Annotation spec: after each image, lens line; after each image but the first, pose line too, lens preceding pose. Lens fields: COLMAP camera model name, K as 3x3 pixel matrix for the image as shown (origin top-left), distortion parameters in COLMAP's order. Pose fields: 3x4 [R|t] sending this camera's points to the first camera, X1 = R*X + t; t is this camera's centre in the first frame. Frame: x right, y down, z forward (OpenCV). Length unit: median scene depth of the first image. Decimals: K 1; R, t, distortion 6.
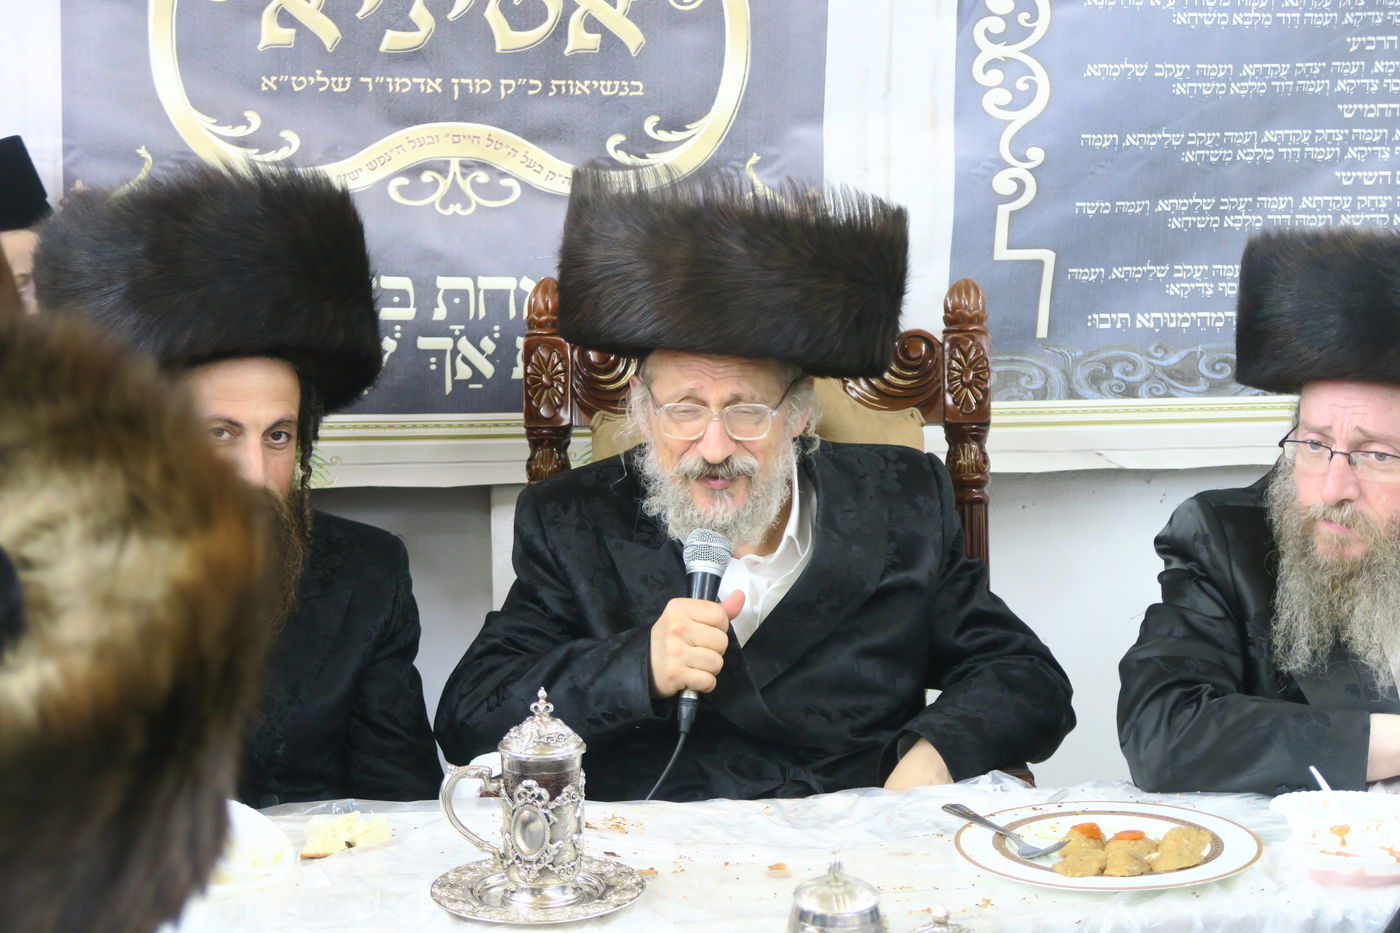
lens RADIAL K [[2811.5, 0, 700.0], [0, 2811.5, 466.5], [0, 0, 1]] dist [0.027176, -0.240092]
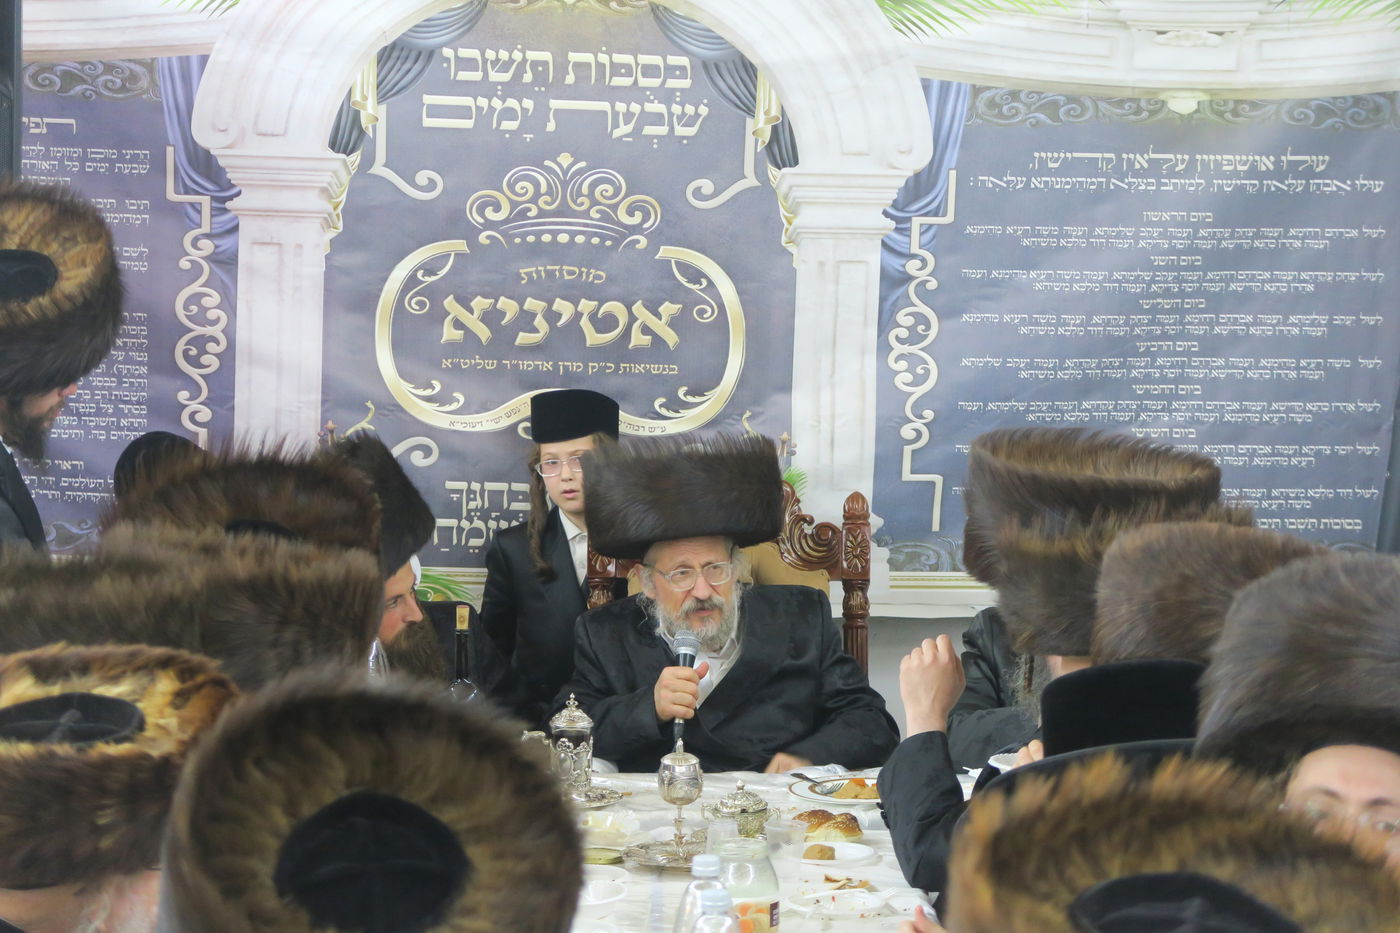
lens RADIAL K [[3321.6, 0, 691.9], [0, 3321.6, 430.7], [0, 0, 1]] dist [0.002996, -0.372093]
pose [[0.996104, 0.021034, -0.085643, 0.150306], [-0.027836, 0.996484, -0.079025, 0.049832], [0.083680, 0.081101, 0.993187, -0.876007]]
